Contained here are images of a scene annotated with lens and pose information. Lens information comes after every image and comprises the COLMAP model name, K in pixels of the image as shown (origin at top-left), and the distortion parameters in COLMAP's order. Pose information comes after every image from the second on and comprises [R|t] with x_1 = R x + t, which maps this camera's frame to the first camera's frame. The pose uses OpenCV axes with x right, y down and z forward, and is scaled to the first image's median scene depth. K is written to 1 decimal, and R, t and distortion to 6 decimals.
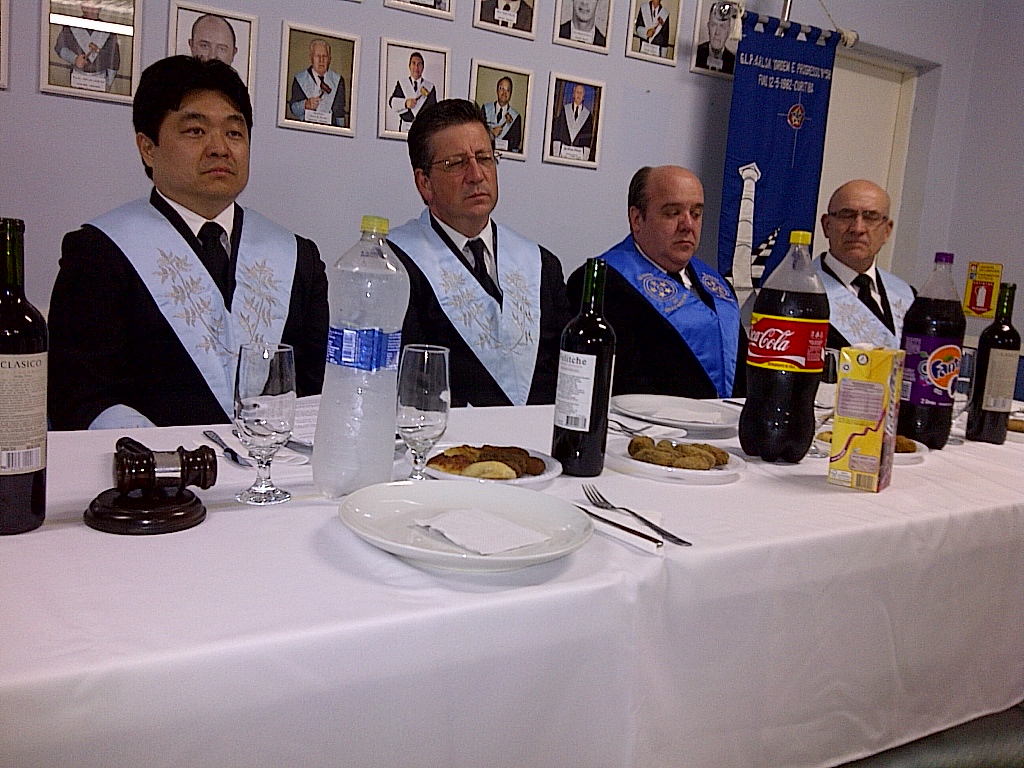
lens RADIAL K [[992.5, 0, 508.1], [0, 992.5, 381.4], [0, 0, 1]] dist [0.041124, -0.034560]
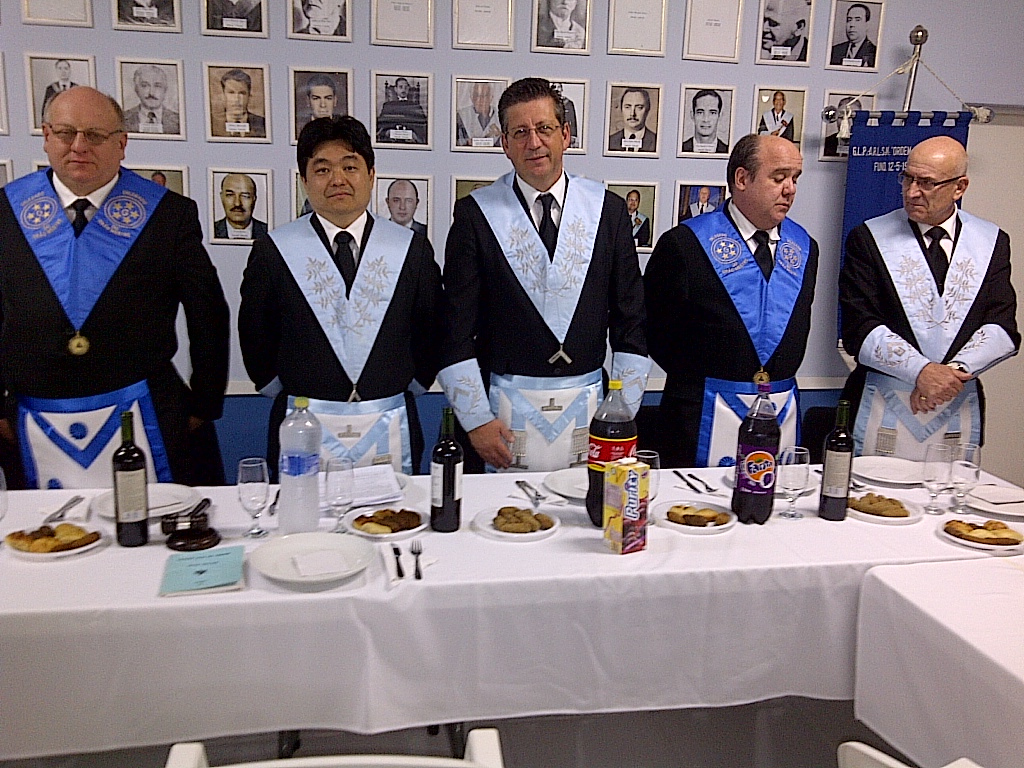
lens RADIAL K [[992.5, 0, 508.1], [0, 992.5, 381.4], [0, 0, 1]] dist [0.041124, -0.034560]
pose [[0.917127, 0.014575, -0.398328, 0.347236], [-0.009347, 0.999843, 0.015063, -0.078194], [0.398485, -0.010092, 0.917119, -0.217052]]
